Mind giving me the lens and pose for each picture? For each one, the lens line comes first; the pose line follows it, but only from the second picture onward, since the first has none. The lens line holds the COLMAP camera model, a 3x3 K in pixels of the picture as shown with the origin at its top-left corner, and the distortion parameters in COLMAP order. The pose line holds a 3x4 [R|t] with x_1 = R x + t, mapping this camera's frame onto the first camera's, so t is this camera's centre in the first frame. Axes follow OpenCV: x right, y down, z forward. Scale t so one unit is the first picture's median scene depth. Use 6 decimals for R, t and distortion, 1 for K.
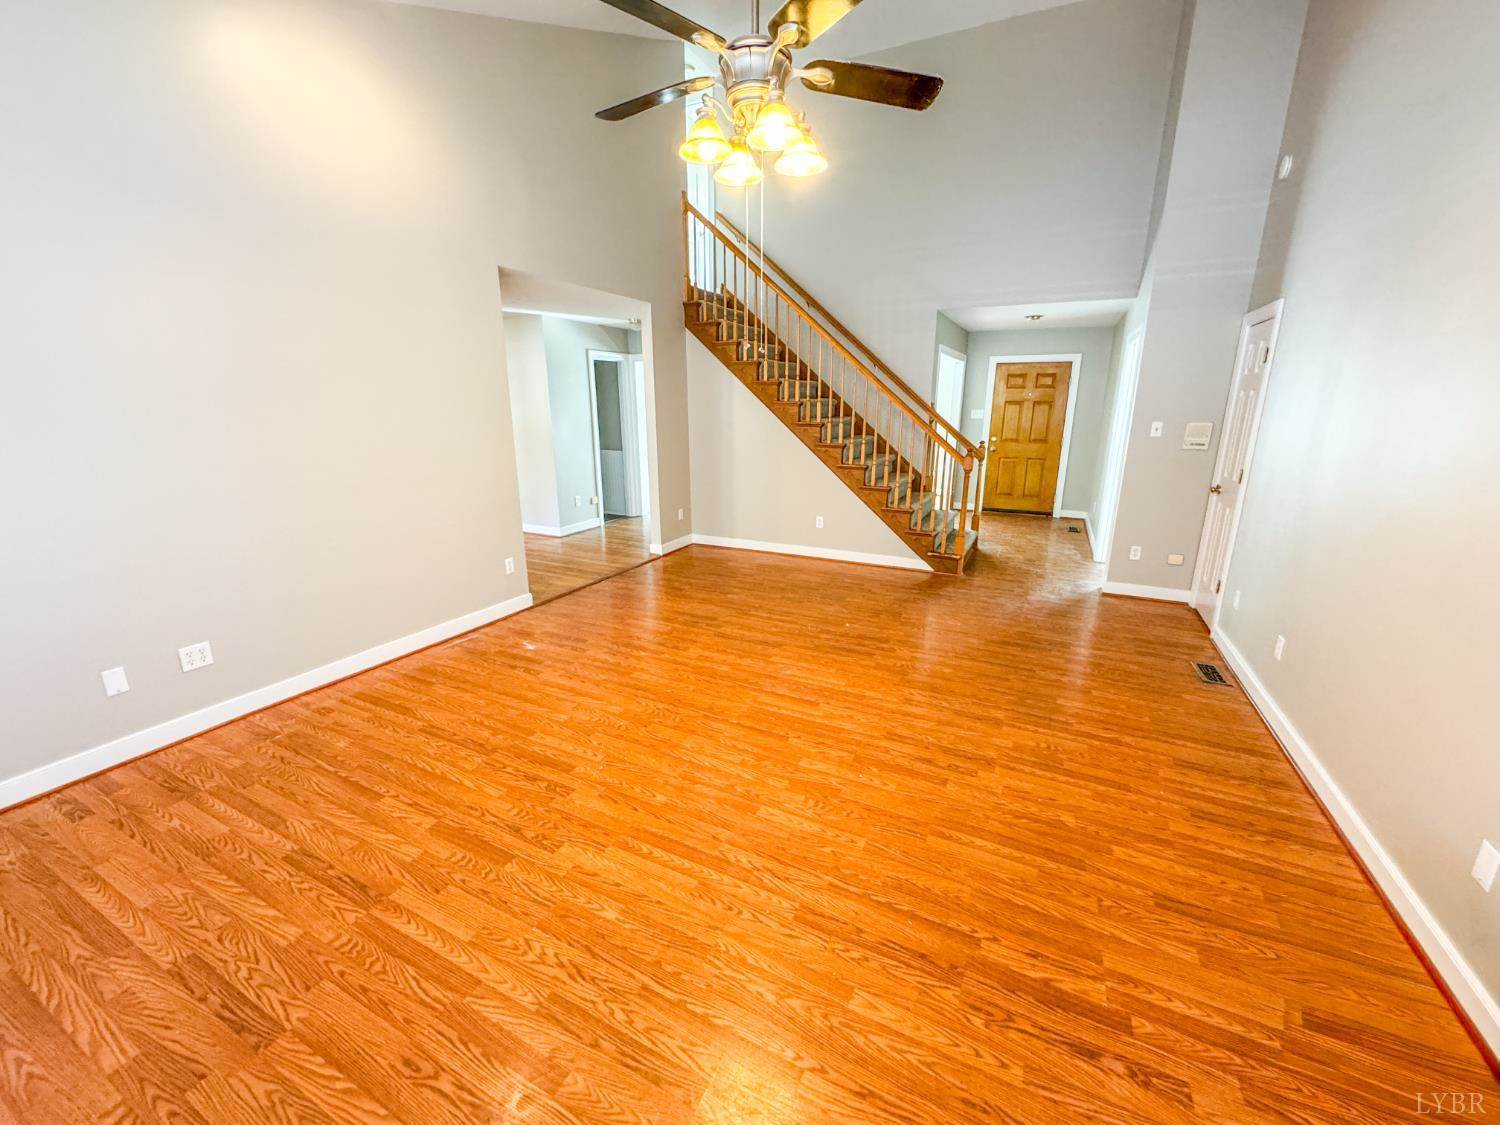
lens RADIAL K [[596.5, 0, 748.8], [0, 596.5, 561.3], [0, 0, 1]] dist [-0.004105, 0.000478]
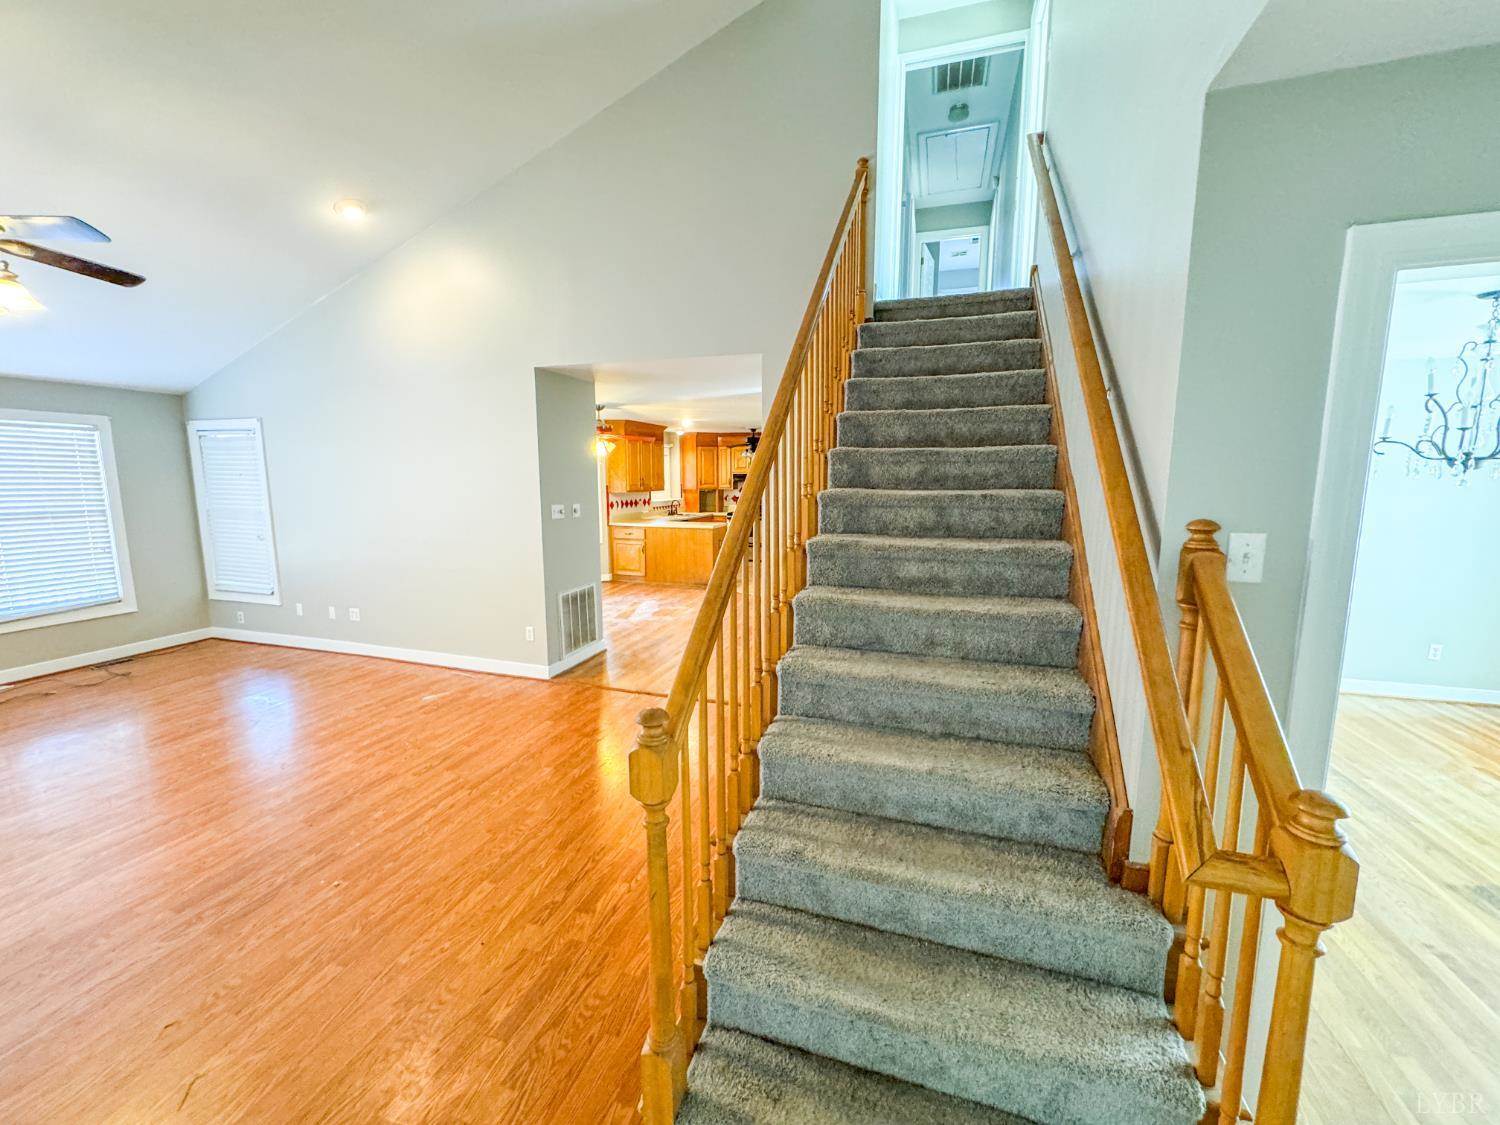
lens RADIAL K [[596.5, 0, 745.5], [0, 596.5, 559.7], [0, 0, 1]] dist [-0.004105, 0.000478]
pose [[0.152517, 0.136841, -0.978781, 0.792178], [-0.257713, 0.961611, 0.094282, -0.366736], [0.954108, 0.237865, 0.181928, 1.293035]]
